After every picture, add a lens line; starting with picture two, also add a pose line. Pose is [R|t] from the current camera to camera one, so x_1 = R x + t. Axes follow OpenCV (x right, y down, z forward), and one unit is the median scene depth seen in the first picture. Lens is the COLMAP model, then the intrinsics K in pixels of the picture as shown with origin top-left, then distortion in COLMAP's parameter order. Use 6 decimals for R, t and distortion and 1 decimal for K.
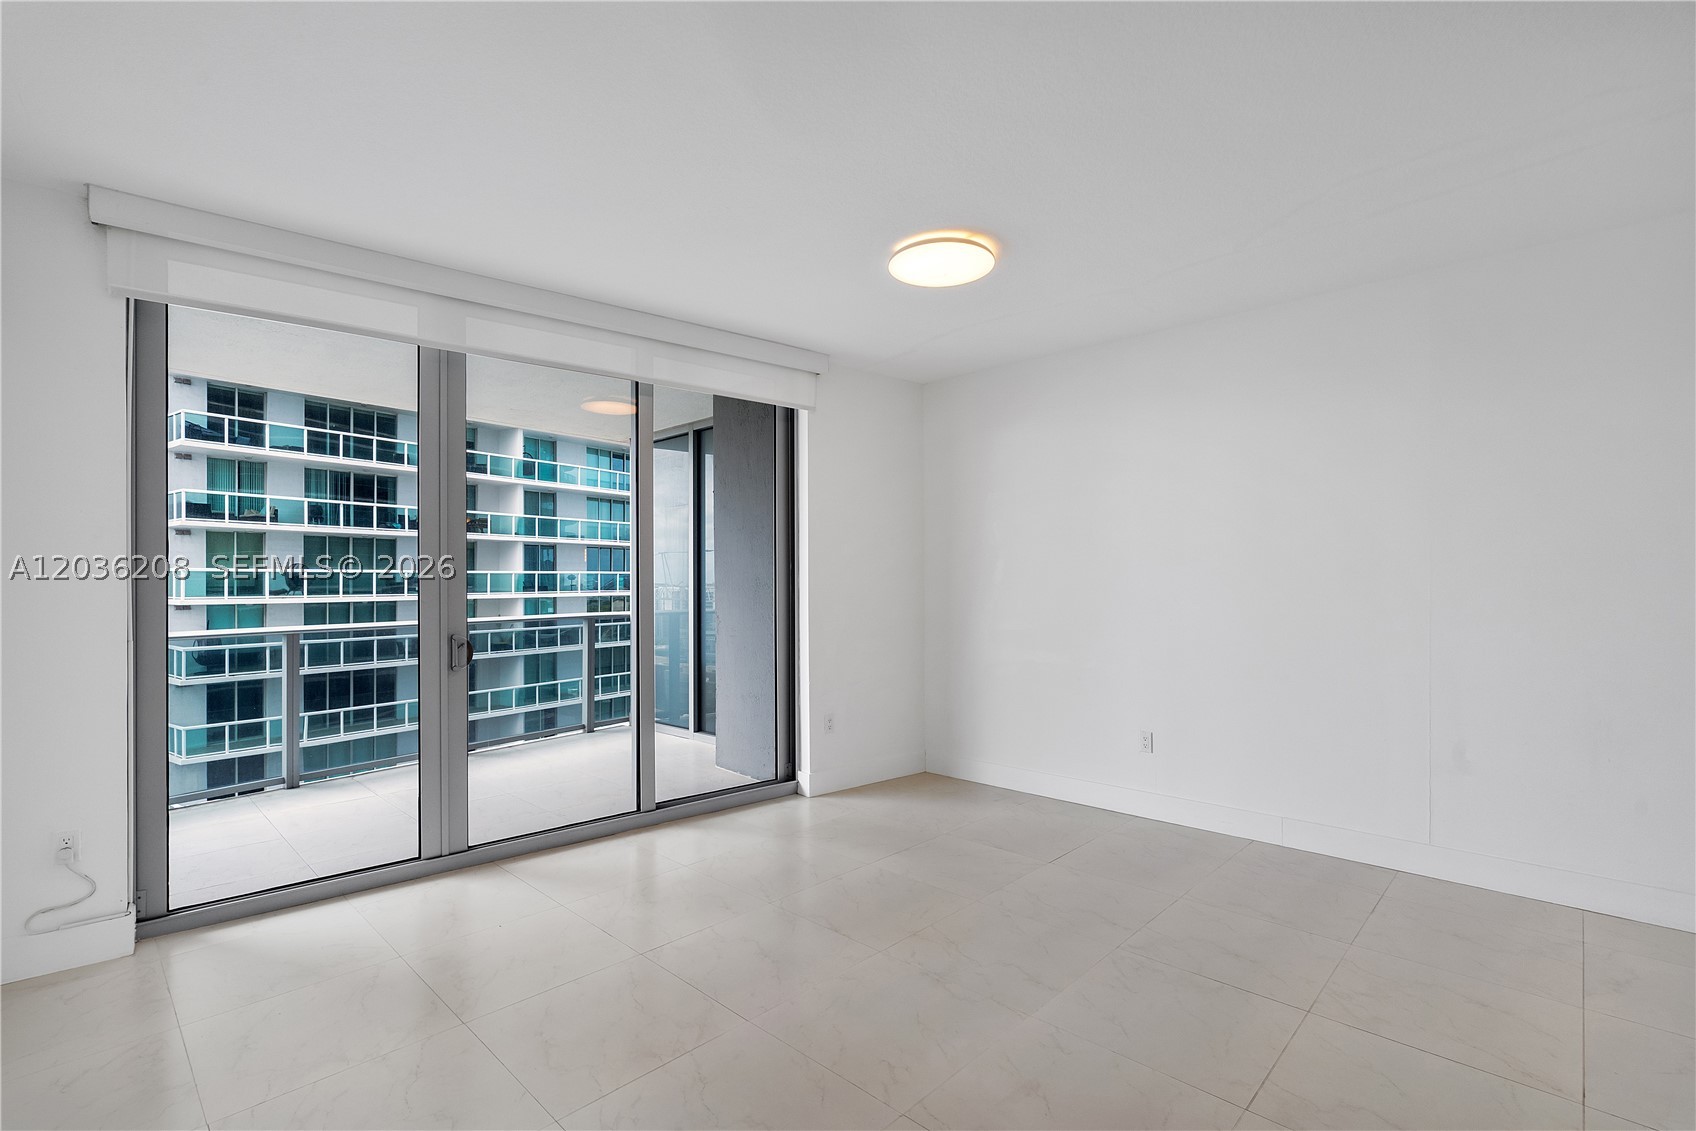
lens RADIAL K [[771.6, 0, 833.9], [0, 771.6, 578.8], [0, 0, 1]] dist [-0.011963, 0.004106]
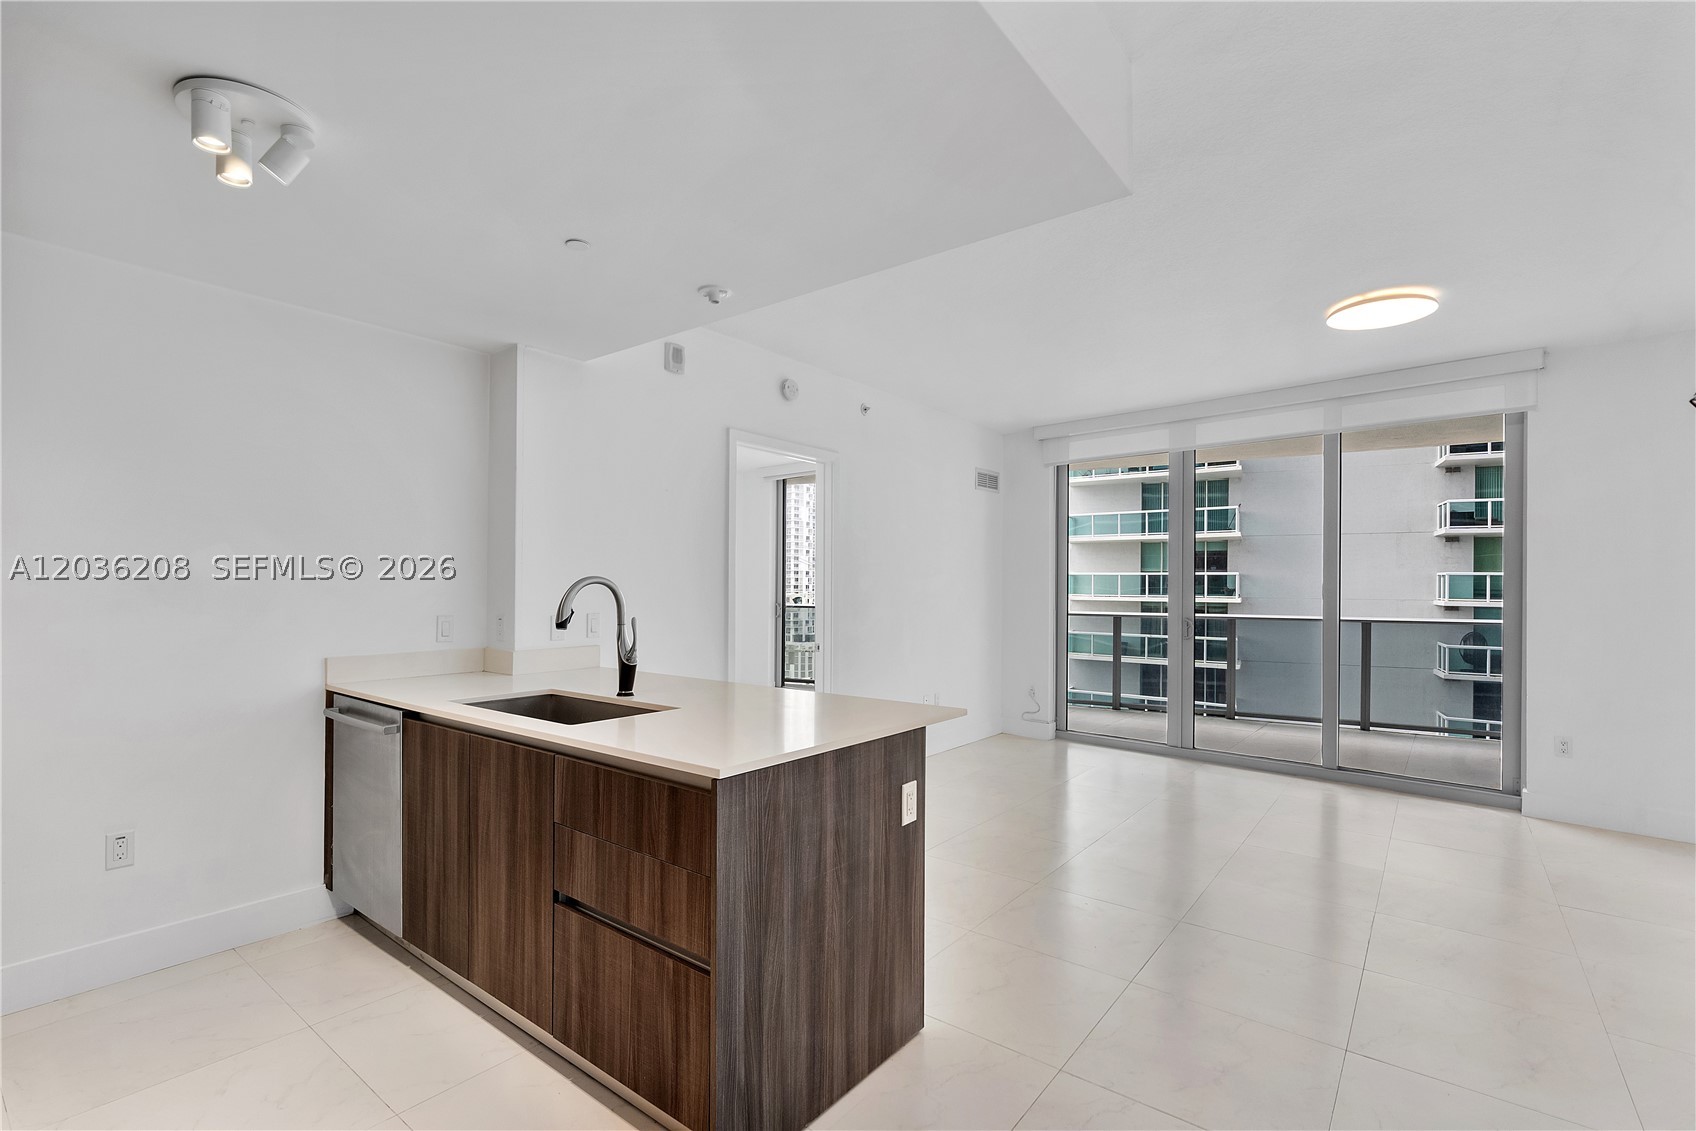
lens RADIAL K [[771.6, 0, 842.6], [0, 771.6, 579.0], [0, 0, 1]] dist [-0.011963, 0.004106]
pose [[0.118222, 0.002592, -0.992984, 0.134754], [-0.005646, 0.999982, 0.001938, -0.001249], [0.992971, 0.005377, 0.118235, 0.007431]]
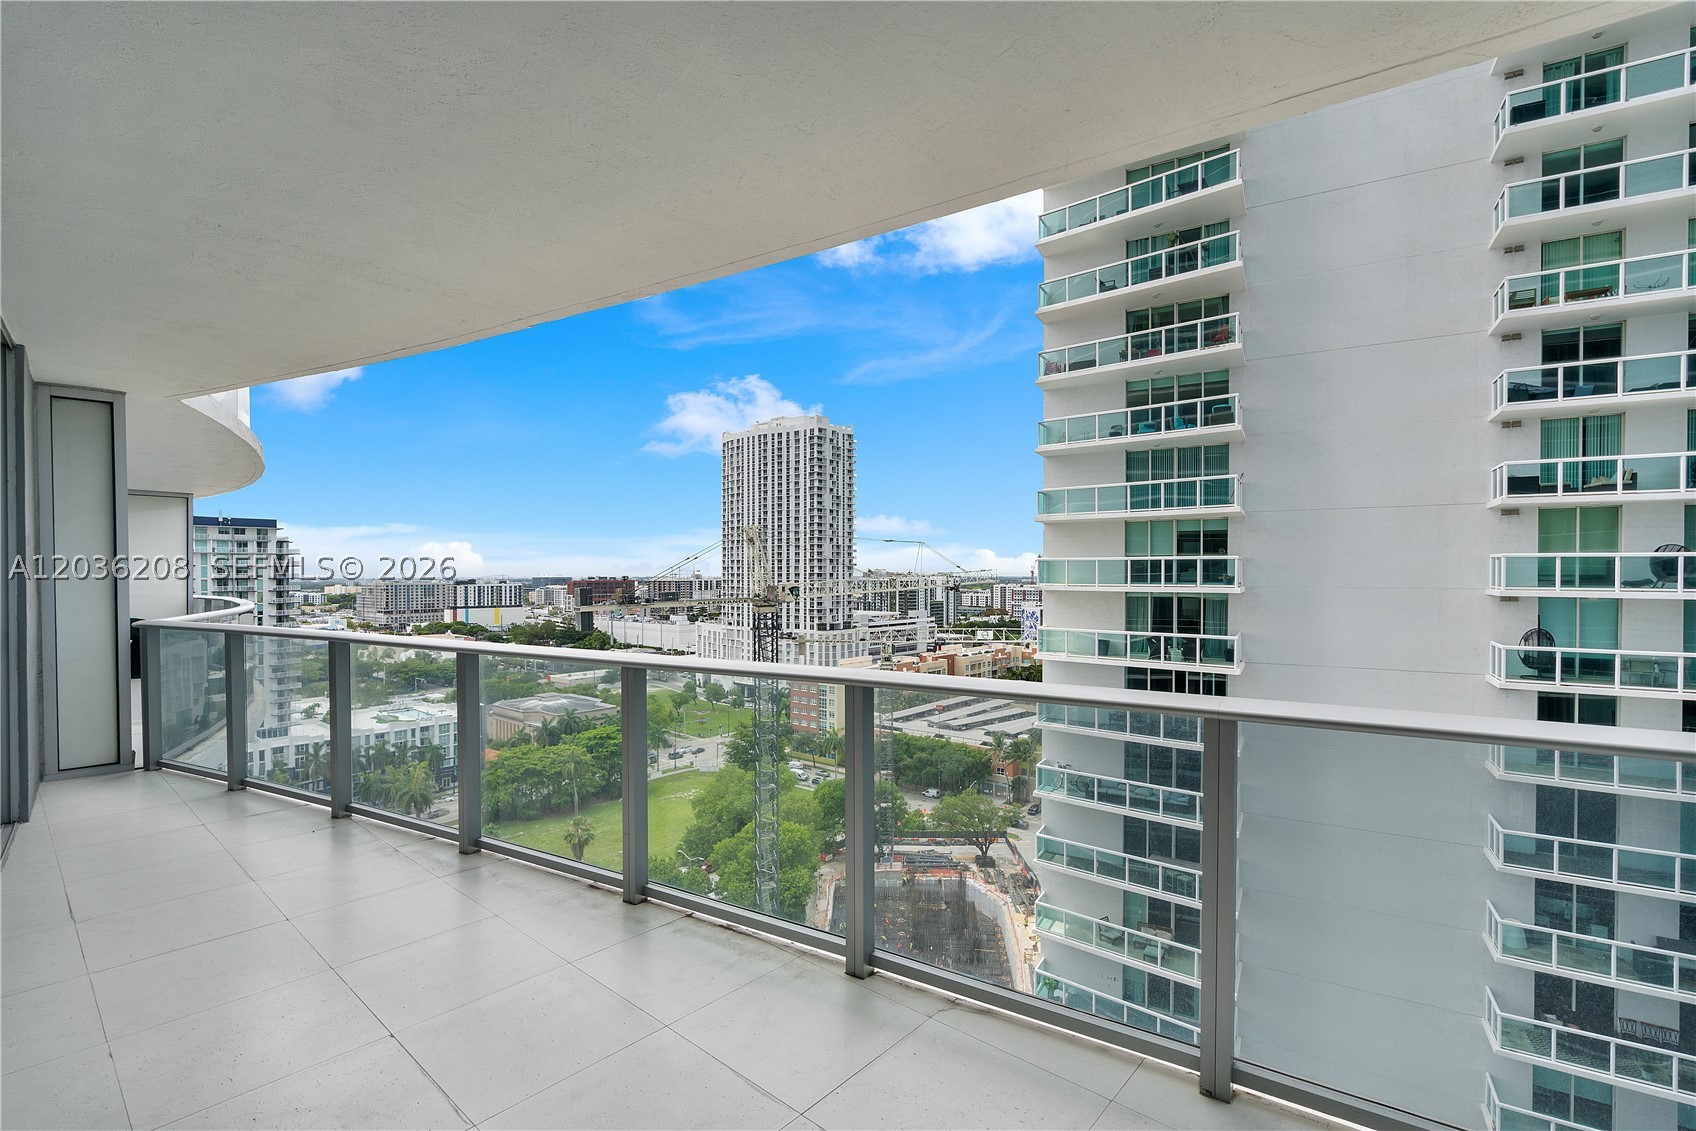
lens RADIAL K [[771.6, 0, 832.6], [0, 771.6, 574.1], [0, 0, 1]] dist [-0.011963, 0.004106]
pose [[0.065790, 0.011264, -0.997770, -0.031739], [0.001530, 0.999934, 0.011389, -0.001486], [0.997832, -0.002276, 0.065768, 0.176085]]
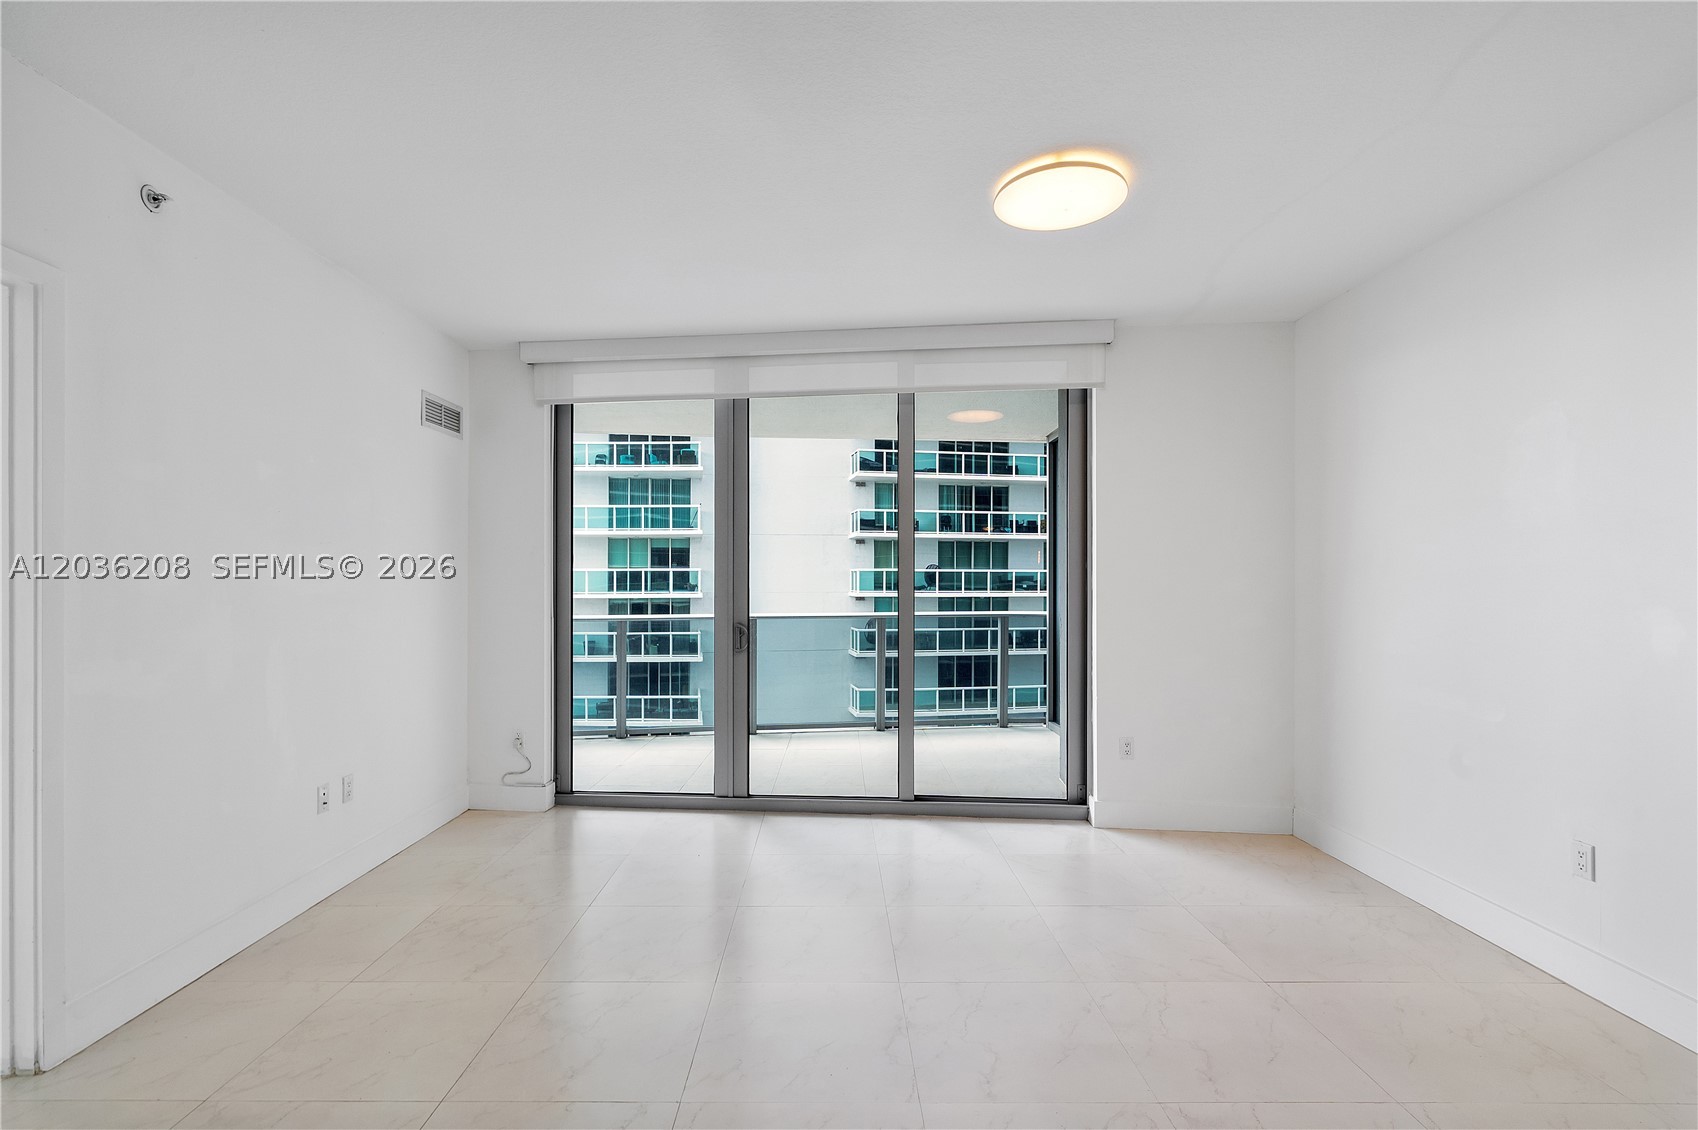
lens RADIAL K [[772.5, 0, 837.6], [0, 772.5, 578.2], [0, 0, 1]] dist [-0.011963, 0.004106]
pose [[0.708873, 0.003053, -0.705329, 0.063089], [-0.002231, 0.999995, 0.002085, -0.000352], [0.705332, 0.000096, 0.708877, 0.027981]]
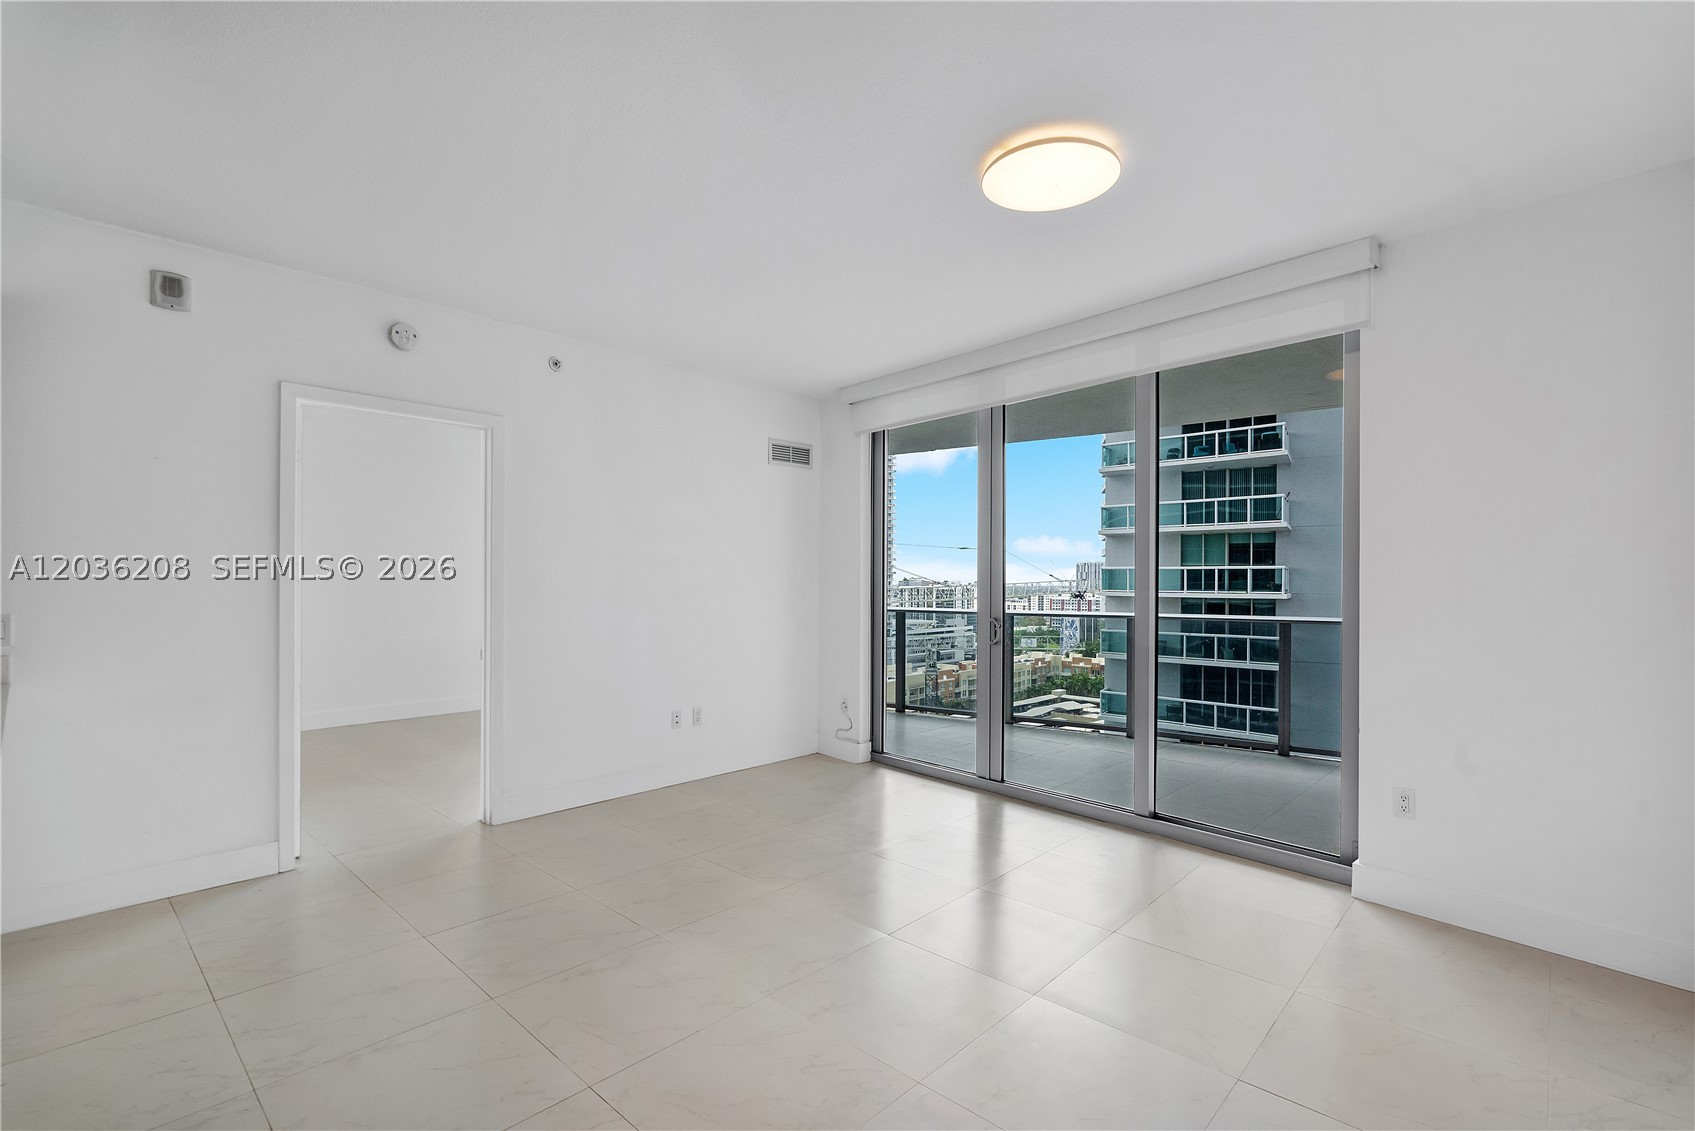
lens RADIAL K [[771.1, 0, 840.1], [0, 771.1, 574.9], [0, 0, 1]] dist [-0.011963, 0.004106]
pose [[0.029600, 0.001469, -0.999561, 0.104724], [-0.001699, 0.999998, 0.001419, -0.000252], [0.999560, 0.001656, 0.029603, 0.087064]]
